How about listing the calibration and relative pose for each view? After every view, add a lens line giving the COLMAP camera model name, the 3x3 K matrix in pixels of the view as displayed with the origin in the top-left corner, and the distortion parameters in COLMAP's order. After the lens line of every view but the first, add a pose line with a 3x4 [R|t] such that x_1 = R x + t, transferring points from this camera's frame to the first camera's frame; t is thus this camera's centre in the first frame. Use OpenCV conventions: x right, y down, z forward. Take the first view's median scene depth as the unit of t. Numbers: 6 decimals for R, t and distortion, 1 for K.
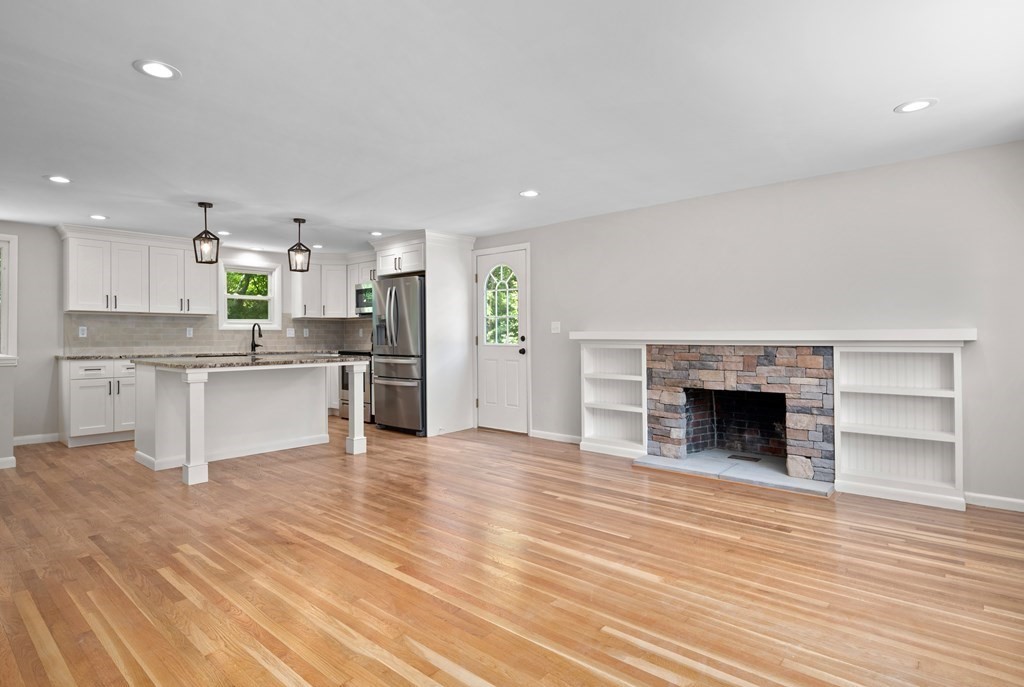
lens RADIAL K [[589.7, 0, 469.6], [0, 589.7, 338.9], [0, 0, 1]] dist [-0.000327, 0.000675]
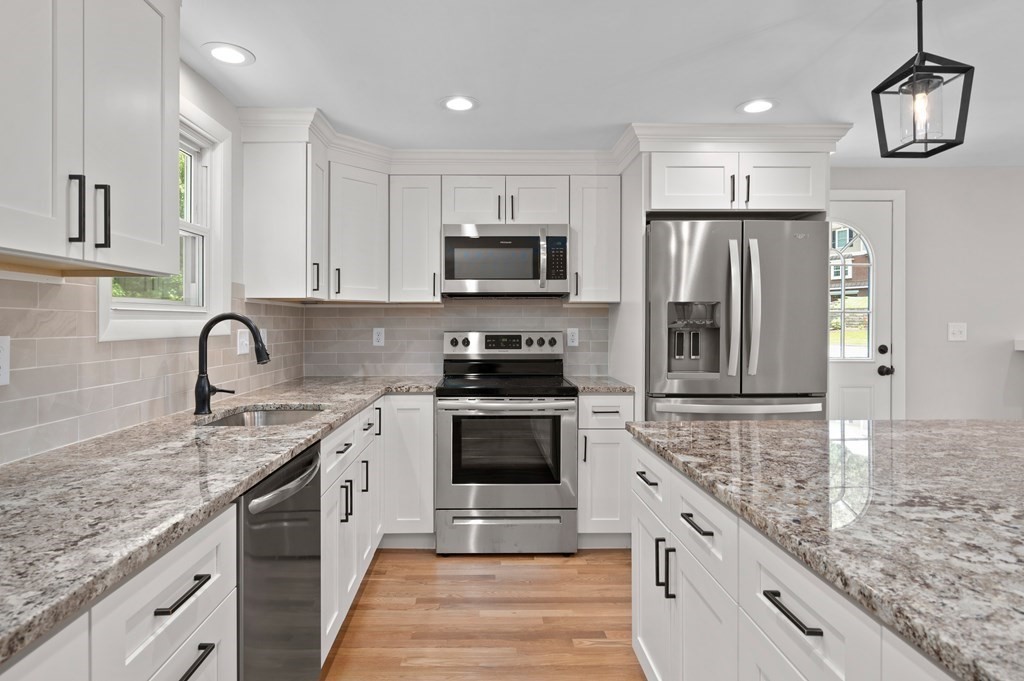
lens RADIAL K [[568.8, 0, 501.5], [0, 568.8, 322.7], [0, 0, 1]] dist [0.005282, 0.000628]
pose [[0.669833, 0.000223, 0.742512, -0.635961], [0.000786, 0.999999, -0.001010, -0.029316], [-0.742511, 0.001260, 0.669833, 0.952226]]
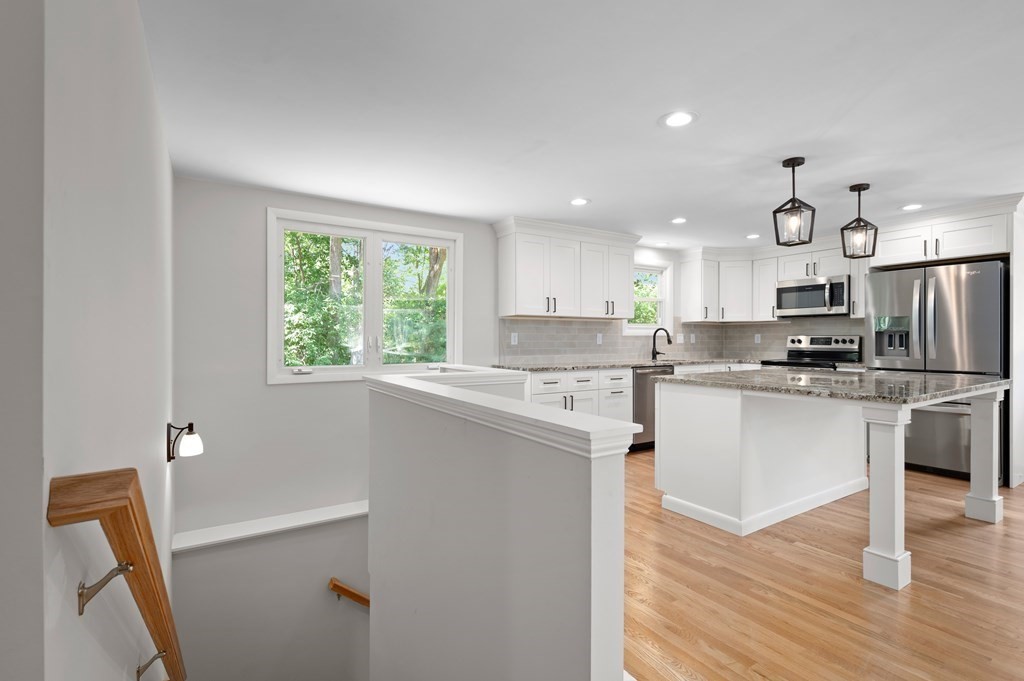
lens RADIAL K [[473.4, 0, 499.1], [0, 473.4, 339.4], [0, 0, 1]] dist [0.001256, -0.000324]
pose [[0.979032, 0.000019, -0.203705, -0.604595], [-0.000035, 1.000000, -0.000076, -0.012860], [0.203705, 0.000081, 0.979032, 0.339111]]
